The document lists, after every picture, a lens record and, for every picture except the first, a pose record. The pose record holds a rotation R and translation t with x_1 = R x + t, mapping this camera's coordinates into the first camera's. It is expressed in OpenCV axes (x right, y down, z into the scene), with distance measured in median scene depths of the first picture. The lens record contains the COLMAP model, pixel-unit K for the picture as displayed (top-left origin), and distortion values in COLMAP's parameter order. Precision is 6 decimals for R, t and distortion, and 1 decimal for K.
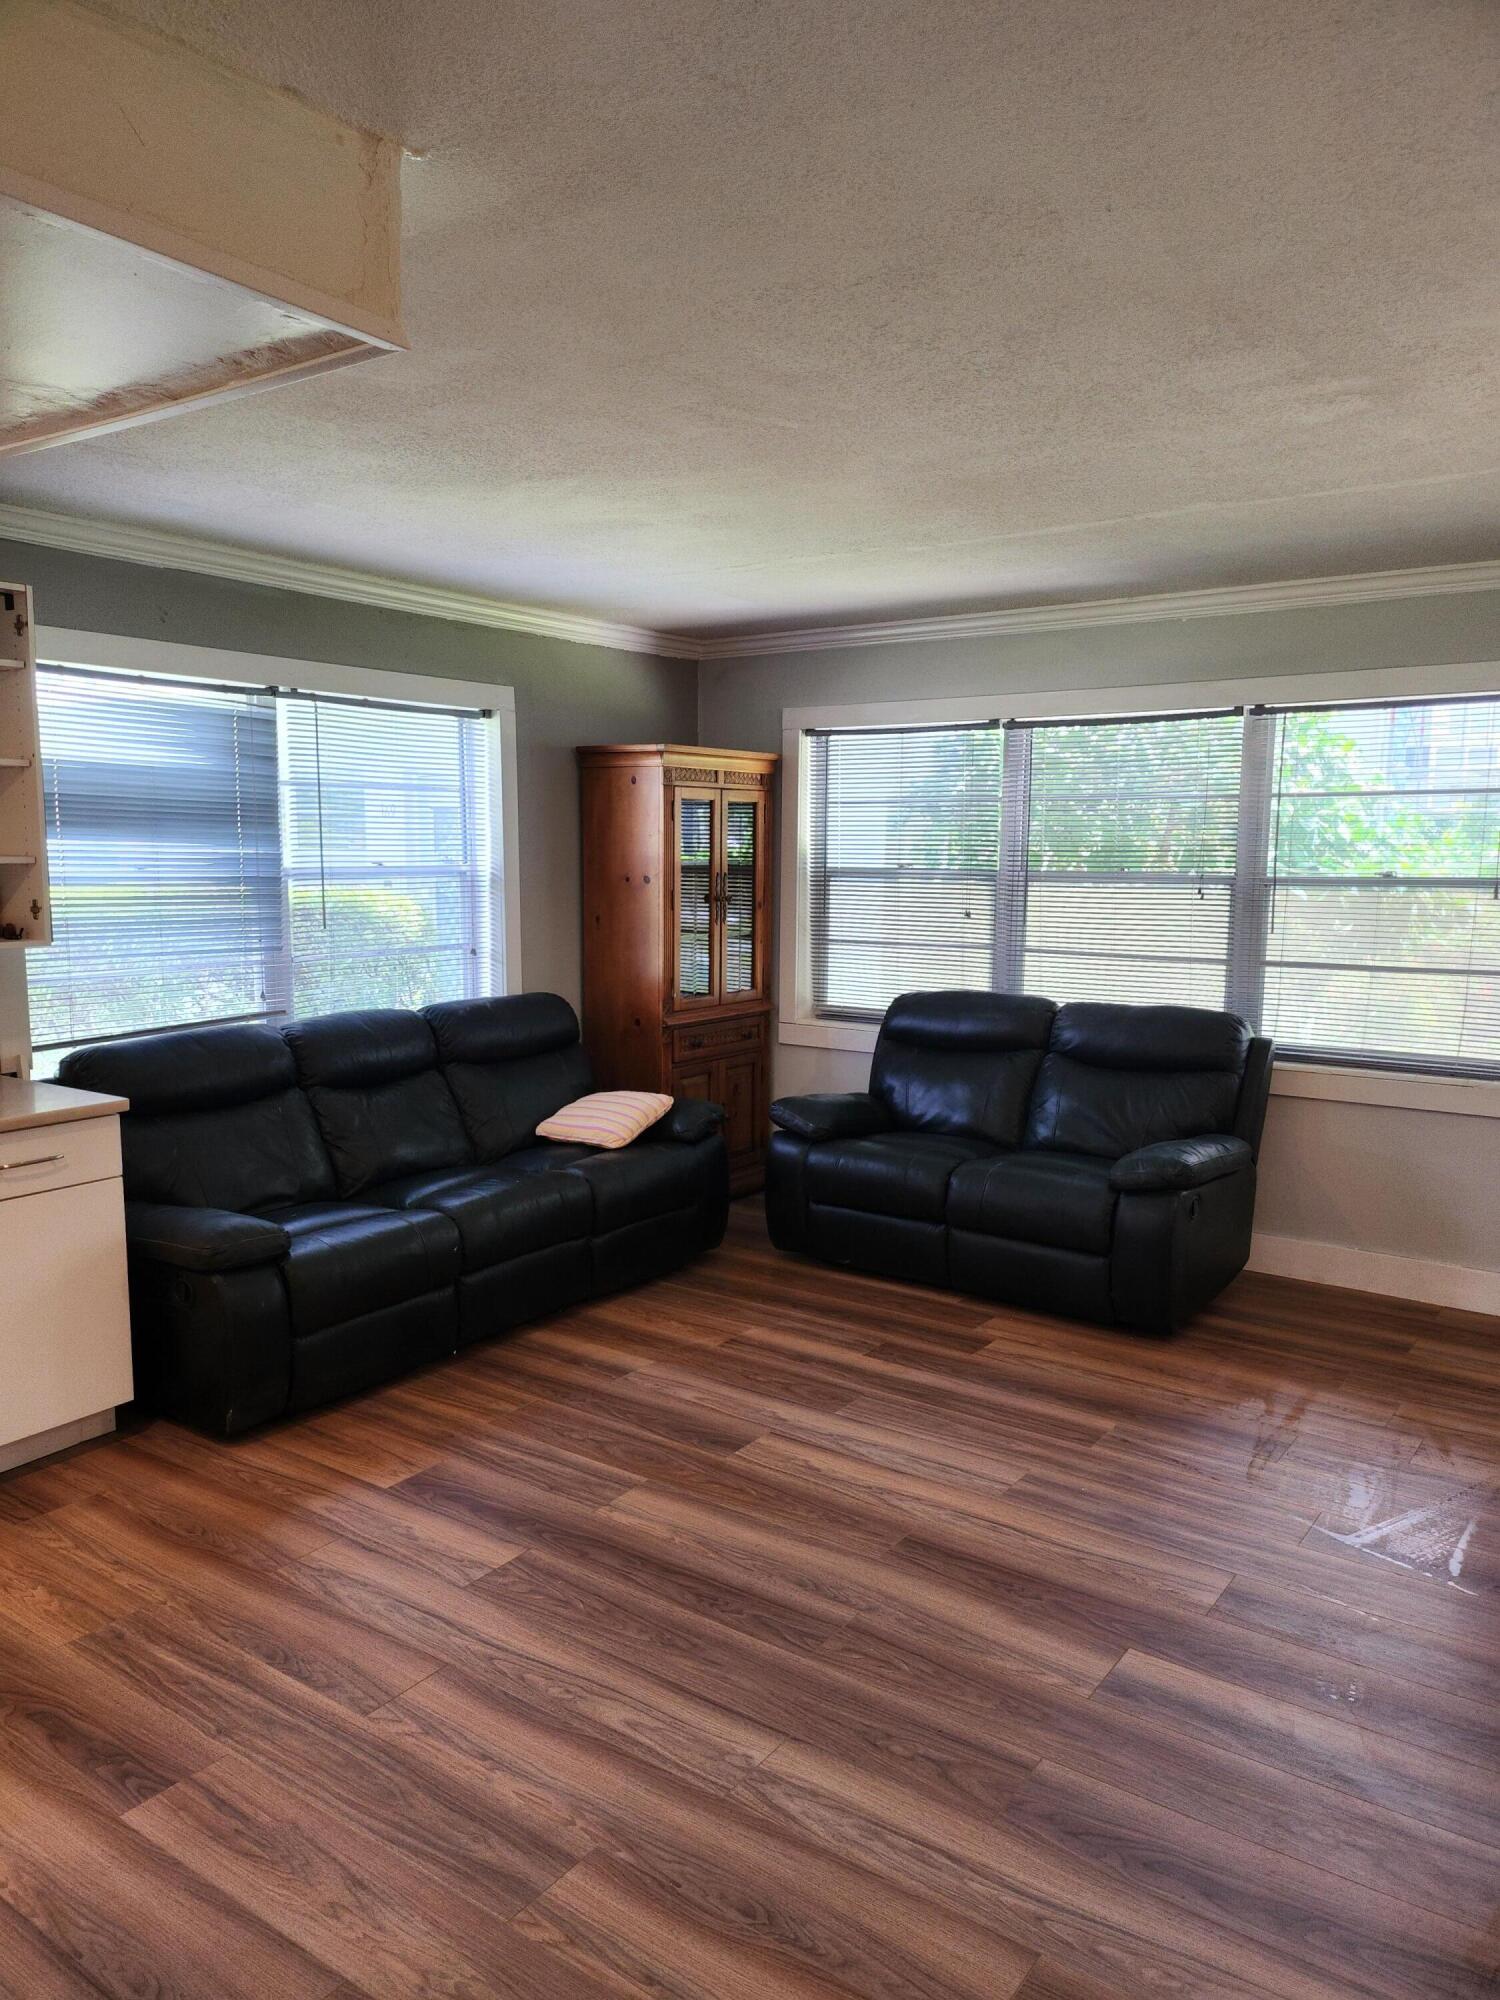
lens RADIAL K [[1418.5, 0, 752.1], [0, 1418.5, 1002.7], [0, 0, 1]] dist [0.010990, -0.011934]
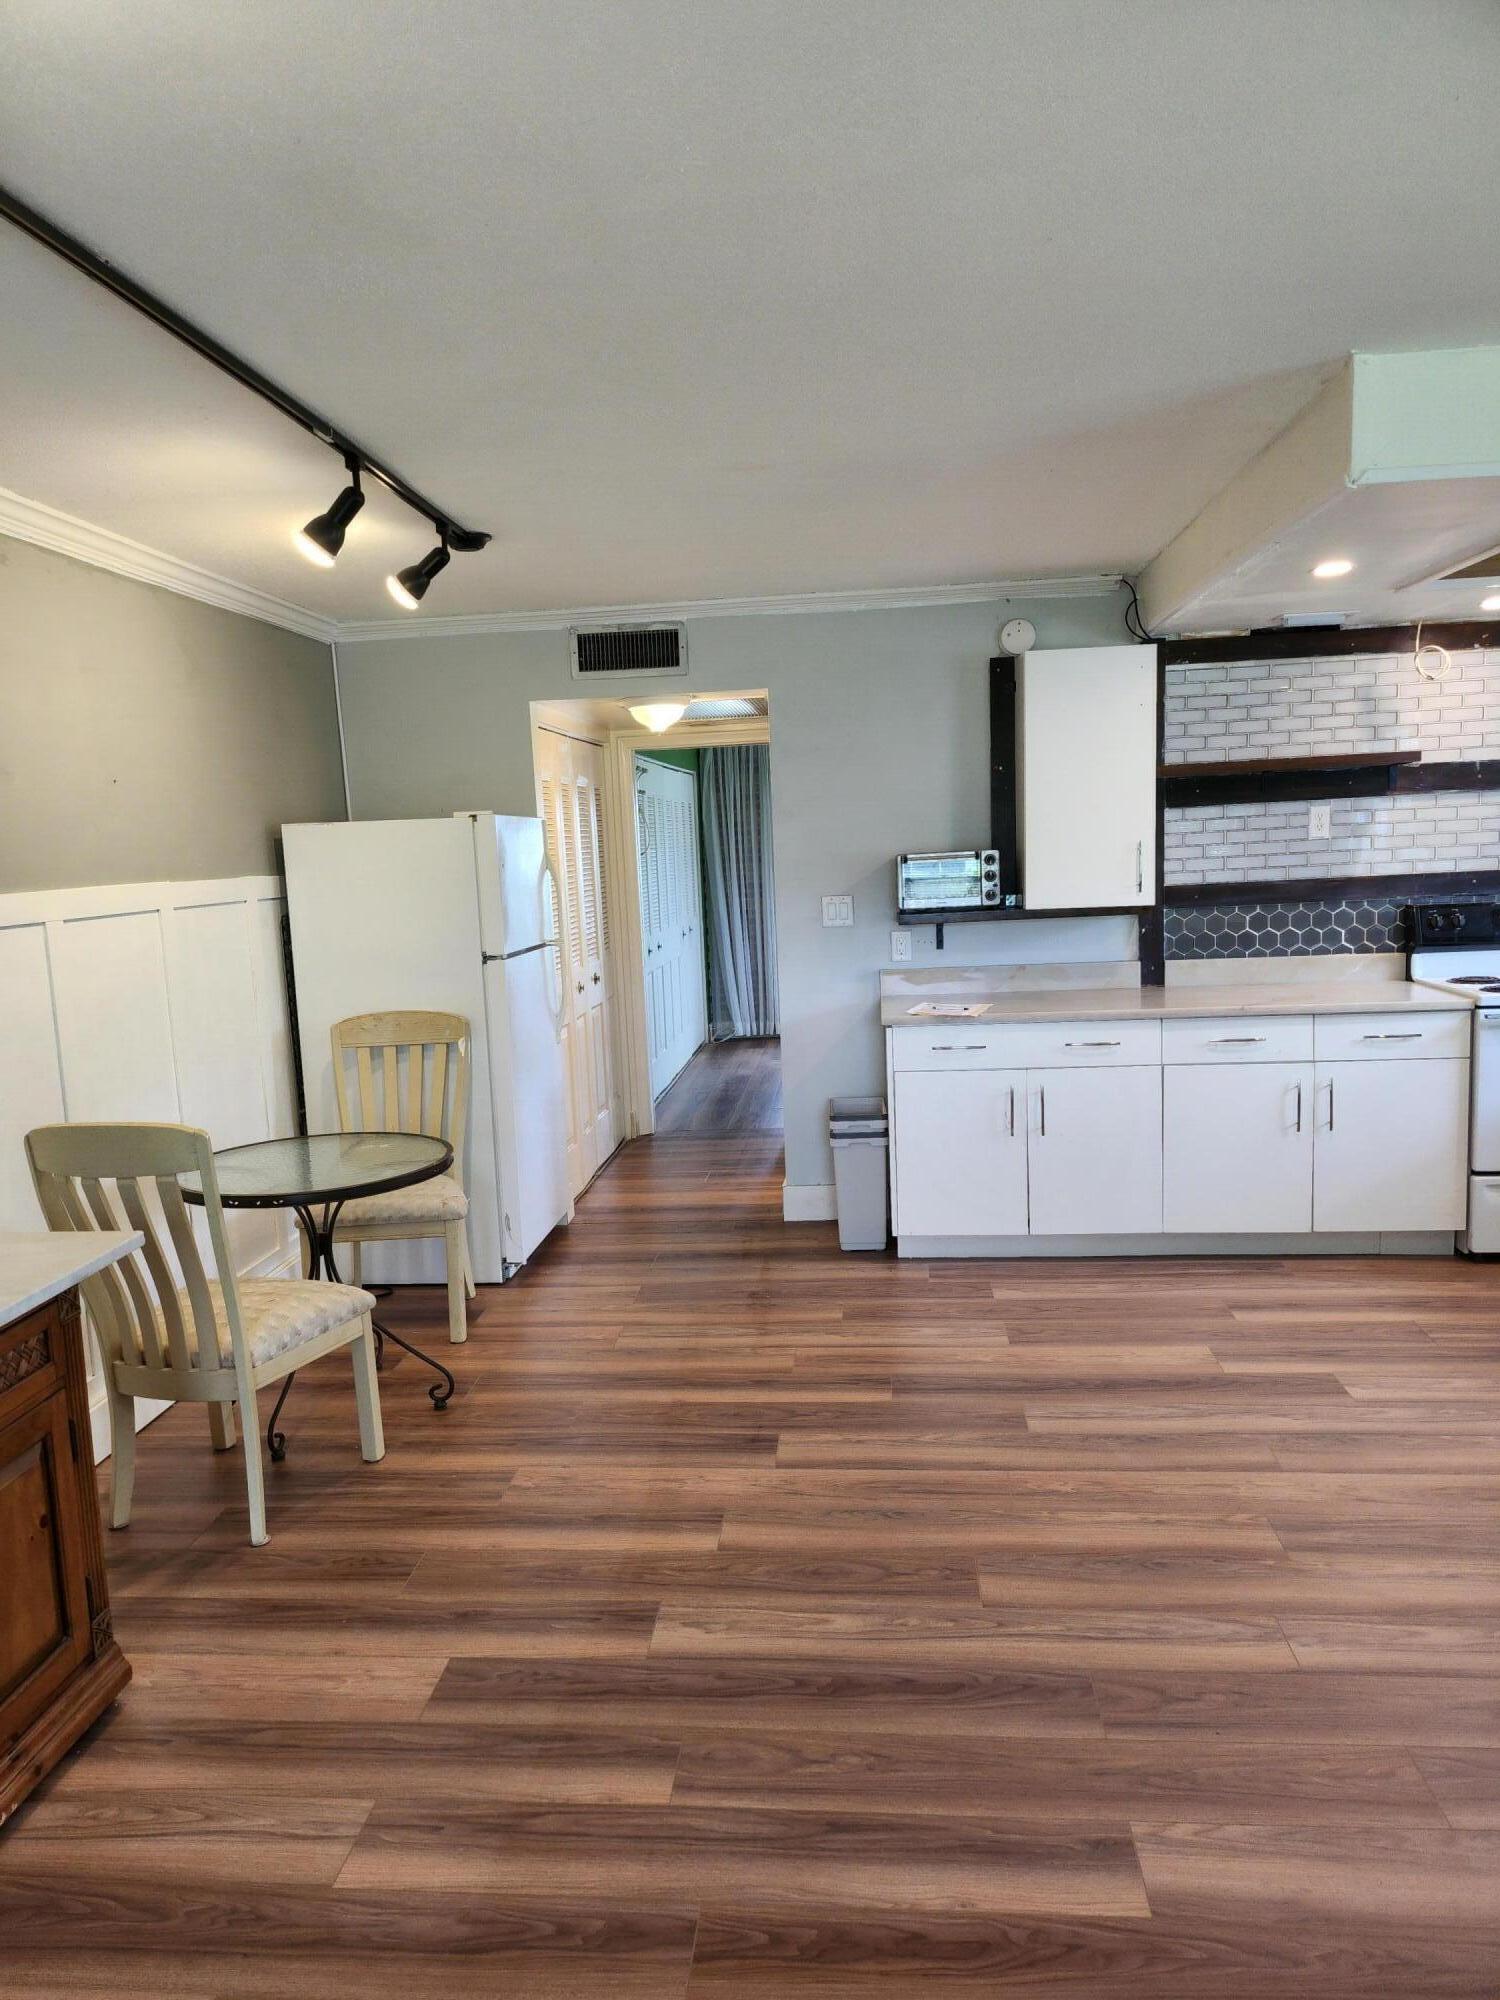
lens RADIAL K [[1418.5, 0, 747.8], [0, 1418.5, 1003.8], [0, 0, 1]] dist [0.010990, -0.011934]
pose [[-0.861922, 0.088629, -0.499235, 0.904072], [-0.026302, 0.975464, 0.218584, -0.187139], [0.506358, 0.201533, -0.838443, 1.664445]]
